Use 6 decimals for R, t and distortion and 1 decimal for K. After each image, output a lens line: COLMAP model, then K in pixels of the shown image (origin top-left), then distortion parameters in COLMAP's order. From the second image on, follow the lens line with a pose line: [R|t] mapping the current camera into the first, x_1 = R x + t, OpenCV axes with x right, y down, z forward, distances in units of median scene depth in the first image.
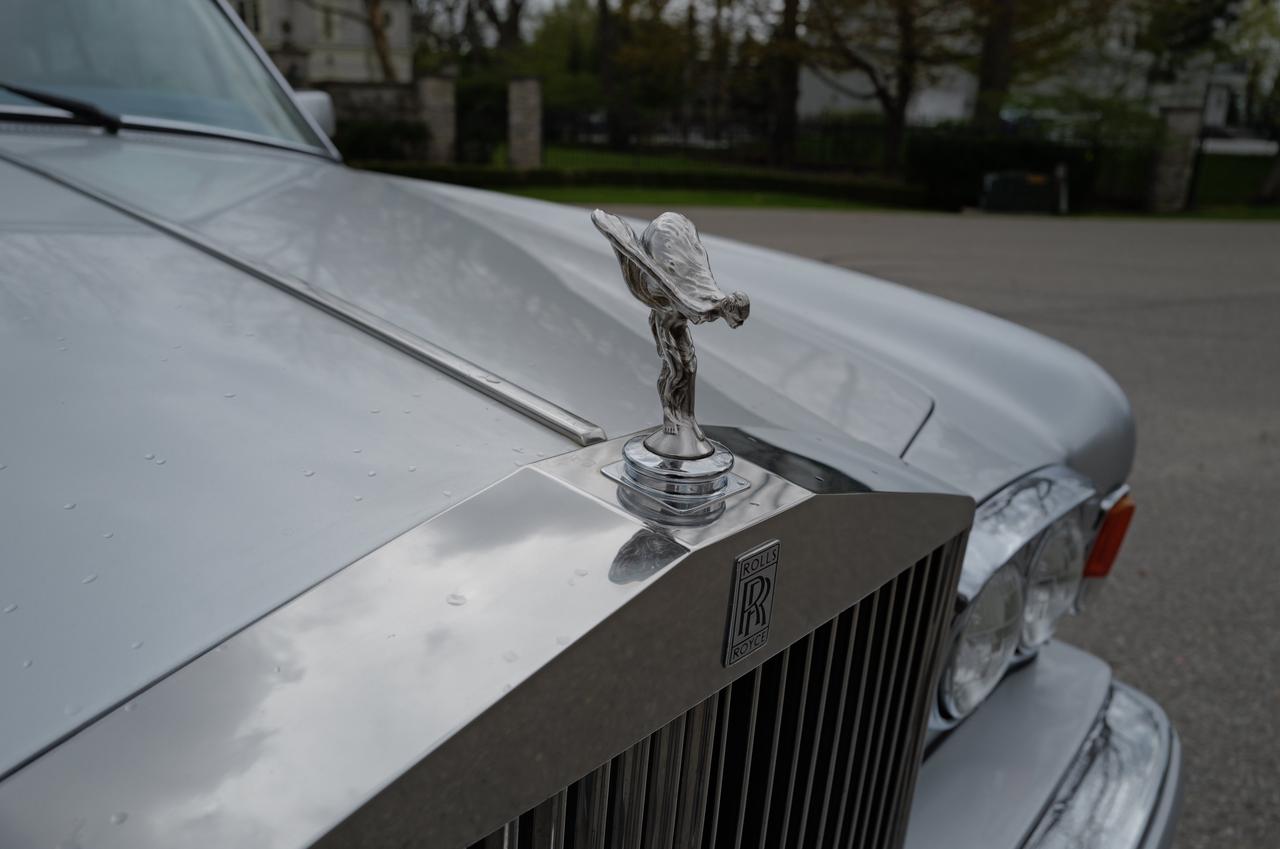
lens RADIAL K [[920.8, 0, 640.0], [0, 920.8, 424.5], [0, 0, 1]] dist [-0.039741, 0.002590]
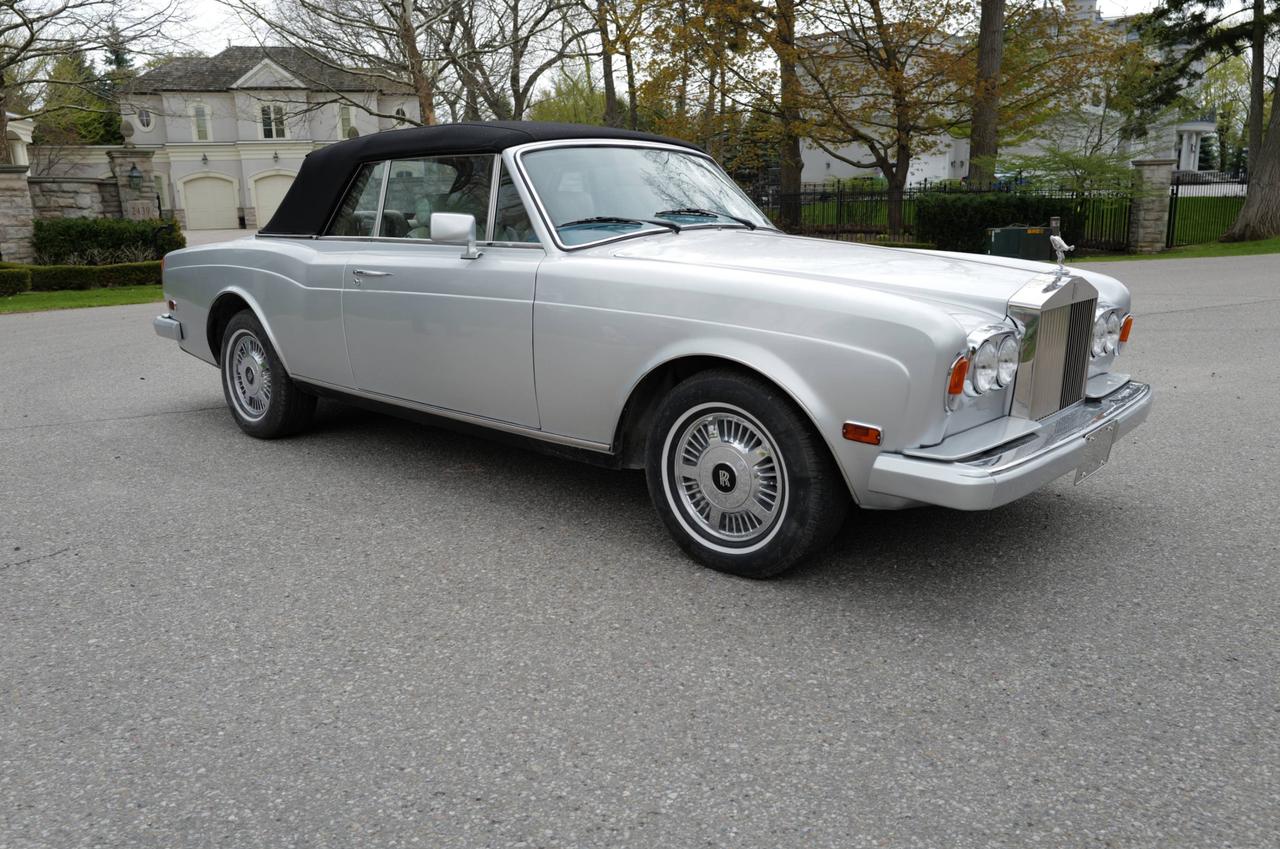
lens RADIAL K [[979.0, 0, 640.0], [0, 979.0, 424.5], [0, 0, 1]] dist [-0.071549, 0.097800]
pose [[0.998068, -0.057390, 0.023815, -0.073536], [0.059248, 0.994492, -0.086465, 0.036100], [-0.018721, 0.087709, 0.995970, -0.132996]]
